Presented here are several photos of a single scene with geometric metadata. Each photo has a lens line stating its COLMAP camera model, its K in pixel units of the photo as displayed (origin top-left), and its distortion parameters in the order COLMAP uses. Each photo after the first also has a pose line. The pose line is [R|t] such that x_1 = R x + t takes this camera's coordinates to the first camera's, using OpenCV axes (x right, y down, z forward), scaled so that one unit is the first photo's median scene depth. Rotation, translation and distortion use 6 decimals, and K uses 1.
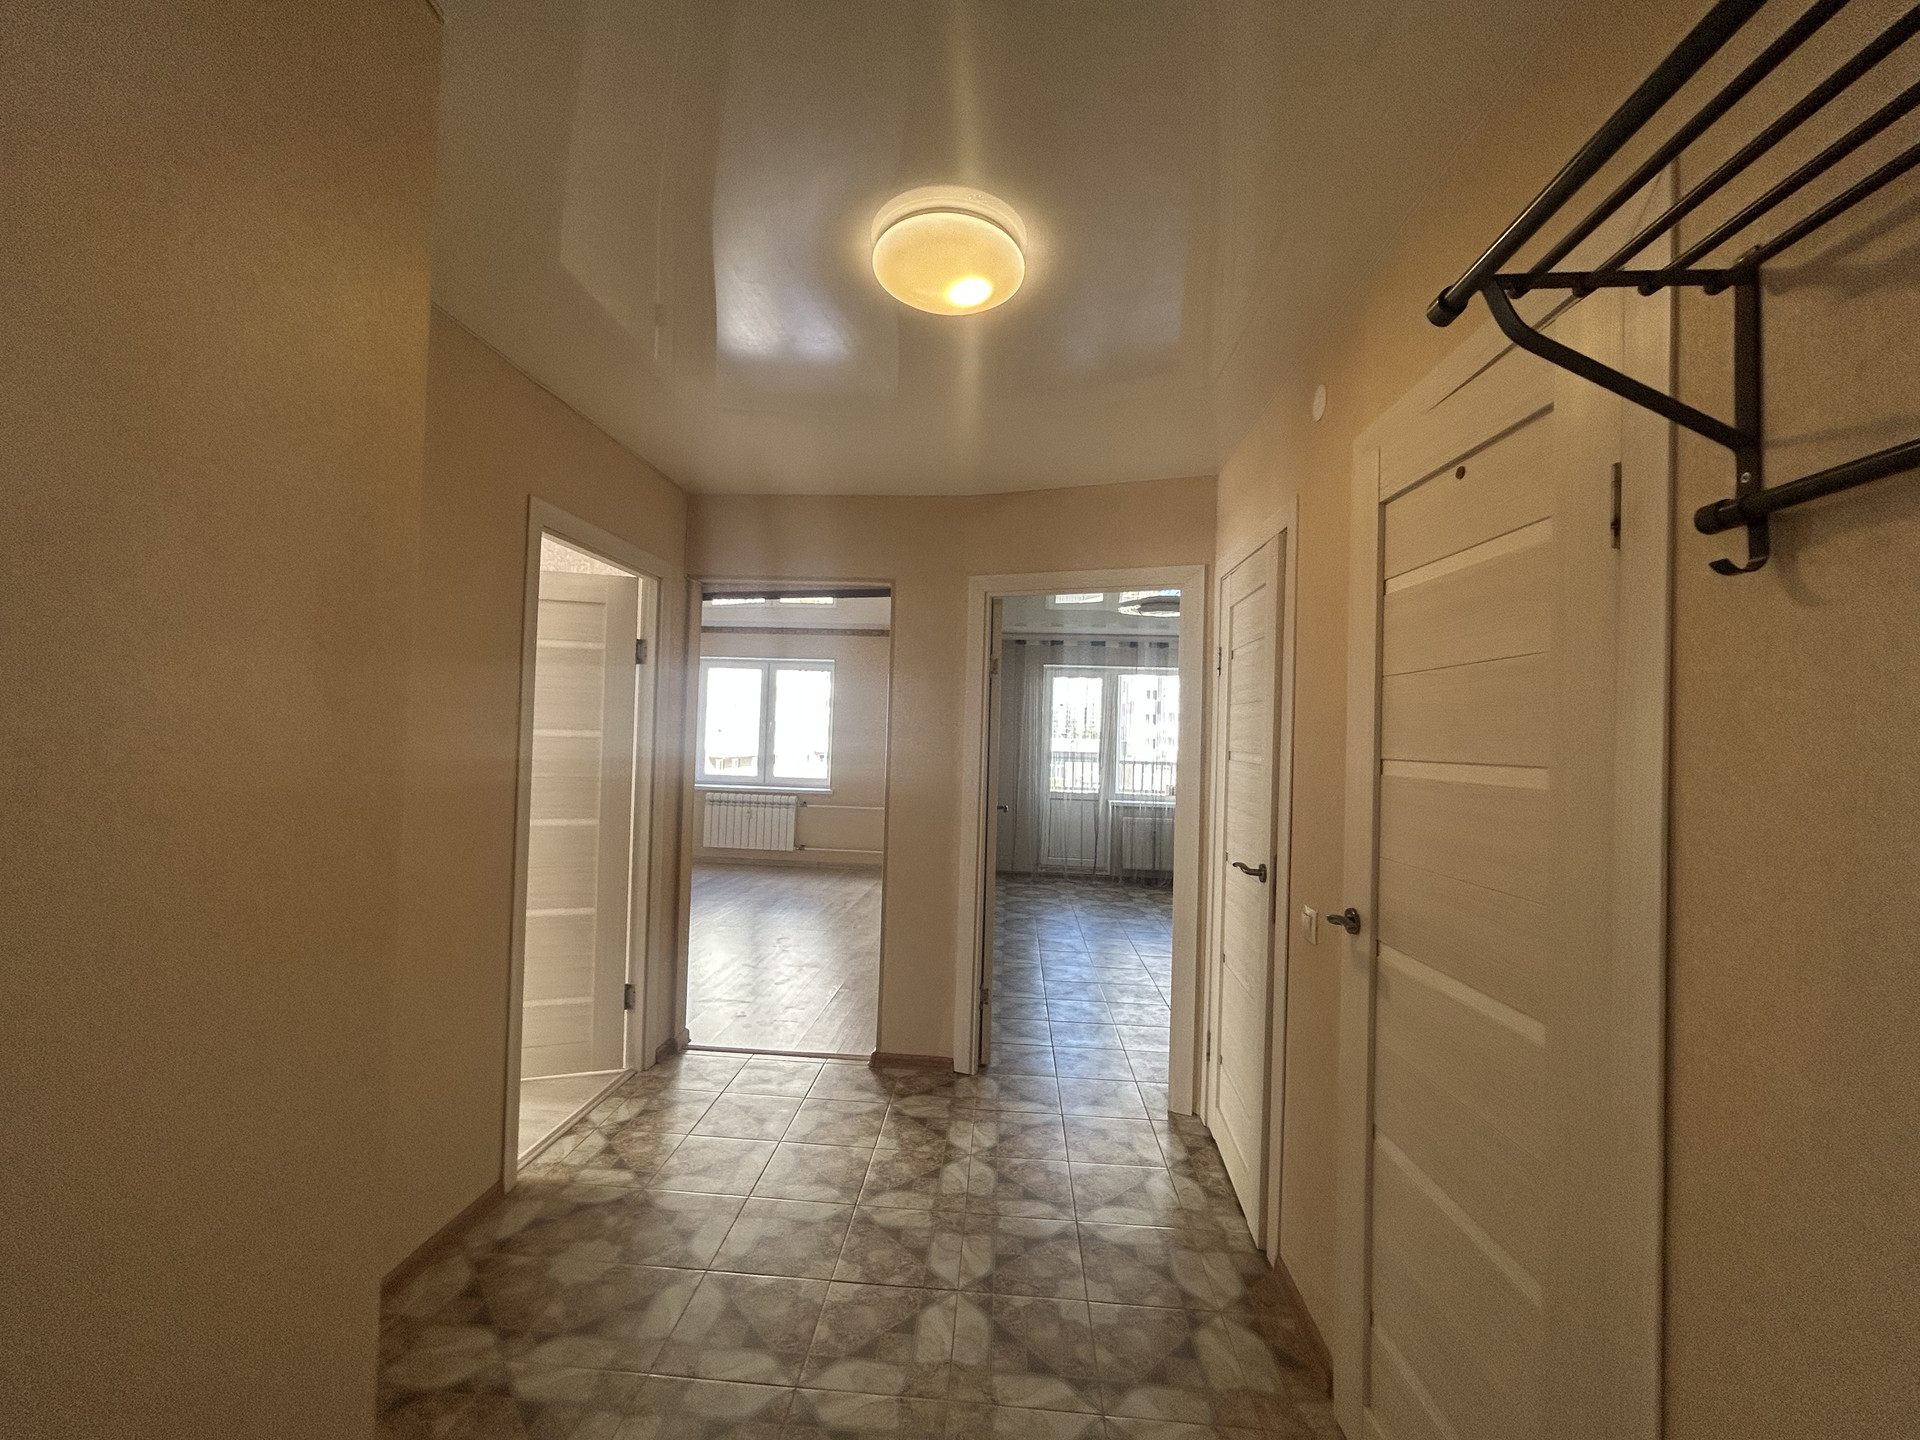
lens RADIAL K [[780.1, 0, 959.3], [0, 780.1, 717.4], [0, 0, 1]] dist [-0.002141, -0.000453]
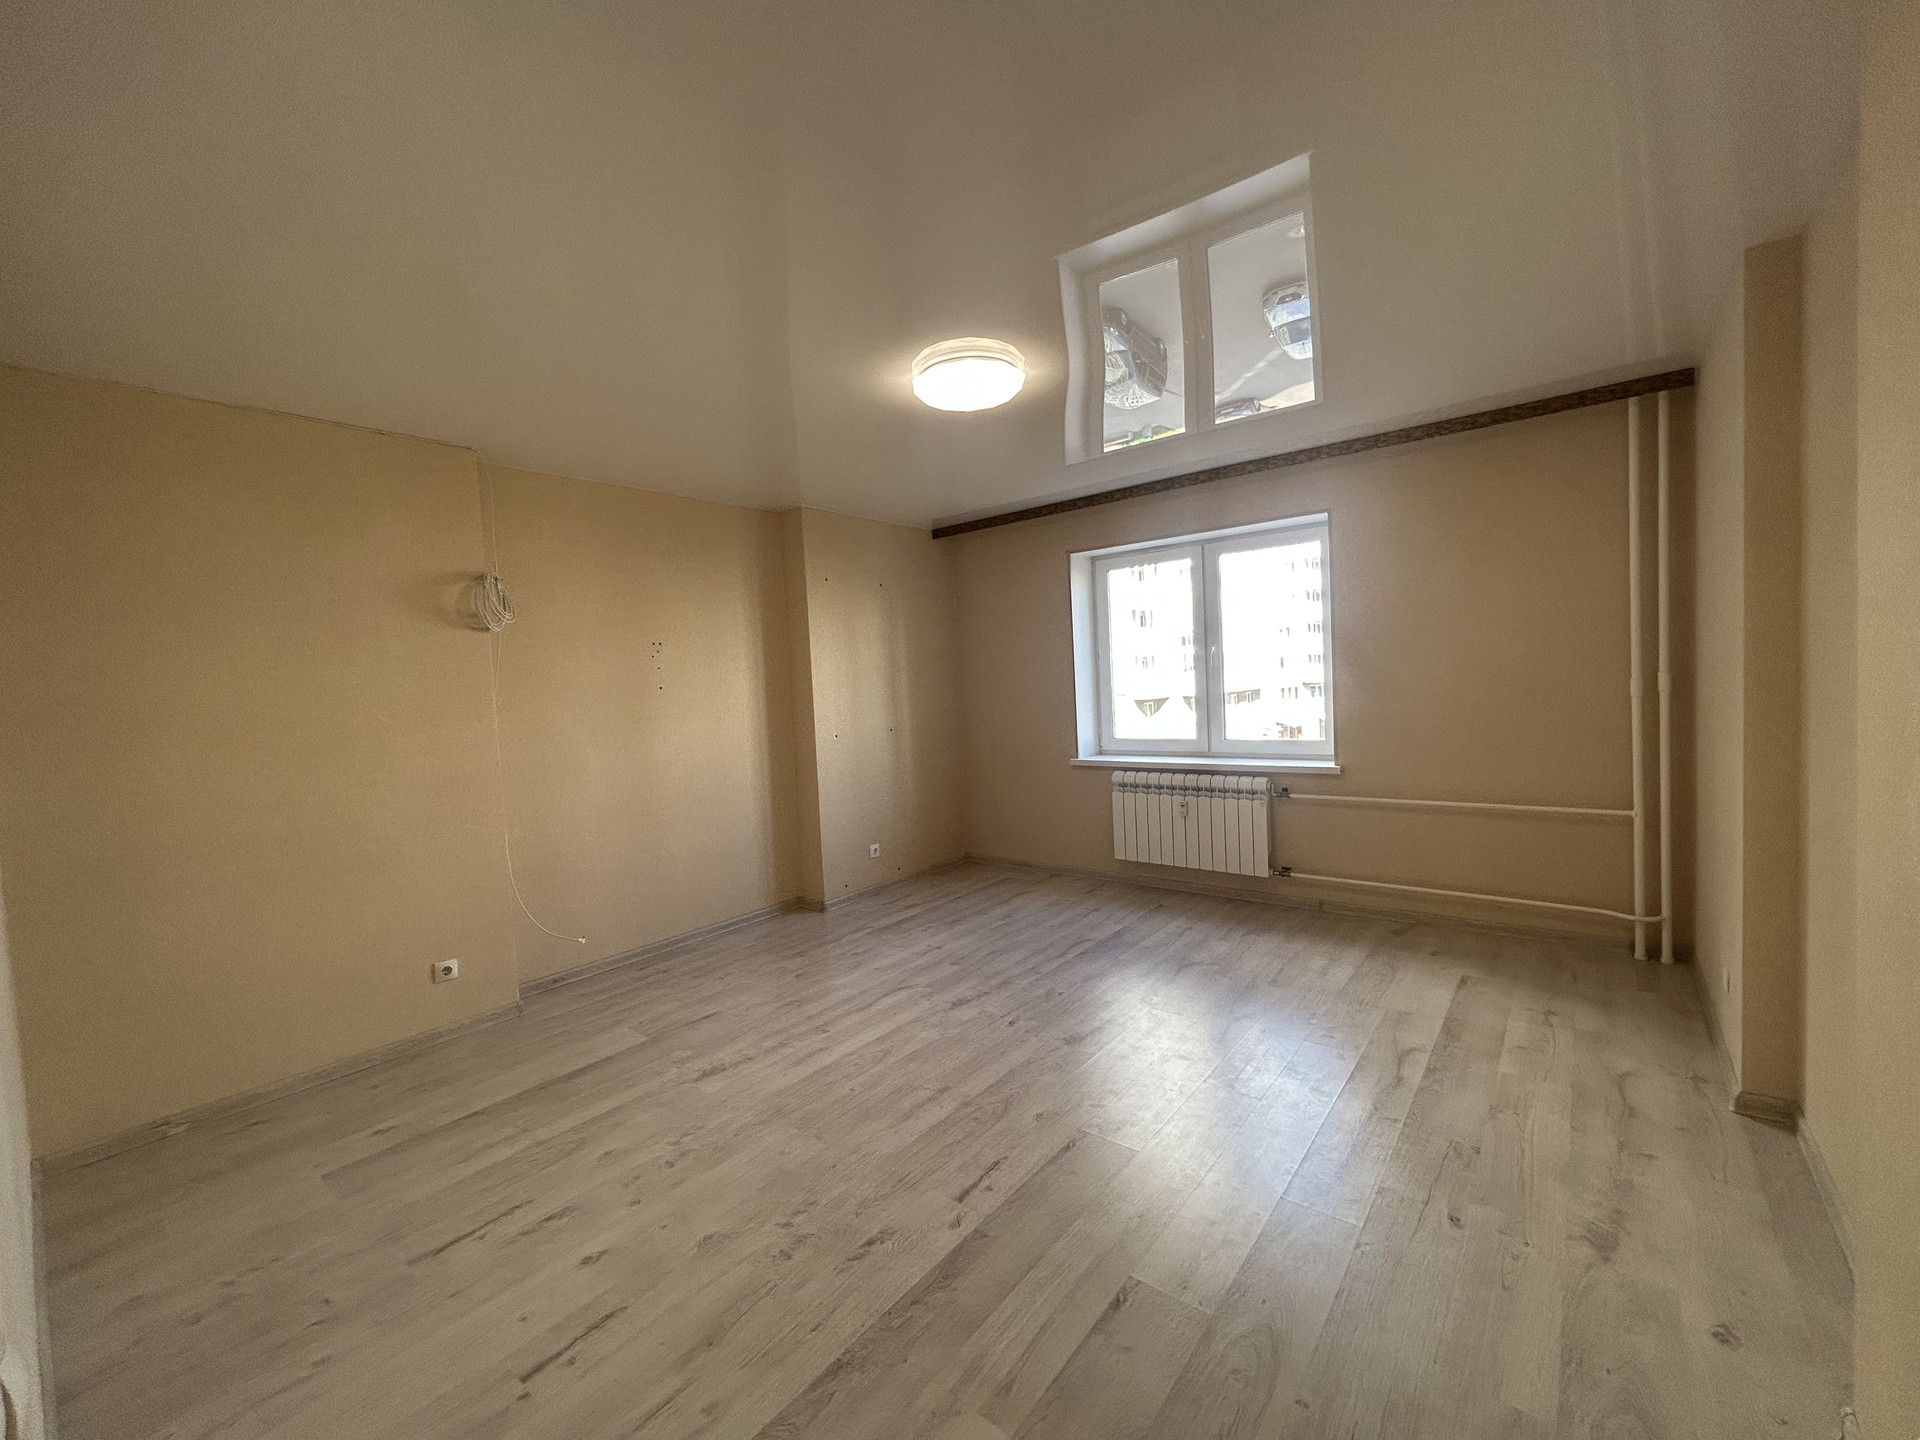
lens RADIAL K [[780.1, 0, 959.3], [0, 780.1, 717.4], [0, 0, 1]] dist [-0.002141, -0.000453]
pose [[0.828454, -0.042089, -0.558474, -0.081551], [0.086629, 0.994801, 0.053535, 0.011308], [0.553317, -0.092731, 0.827793, 0.433799]]
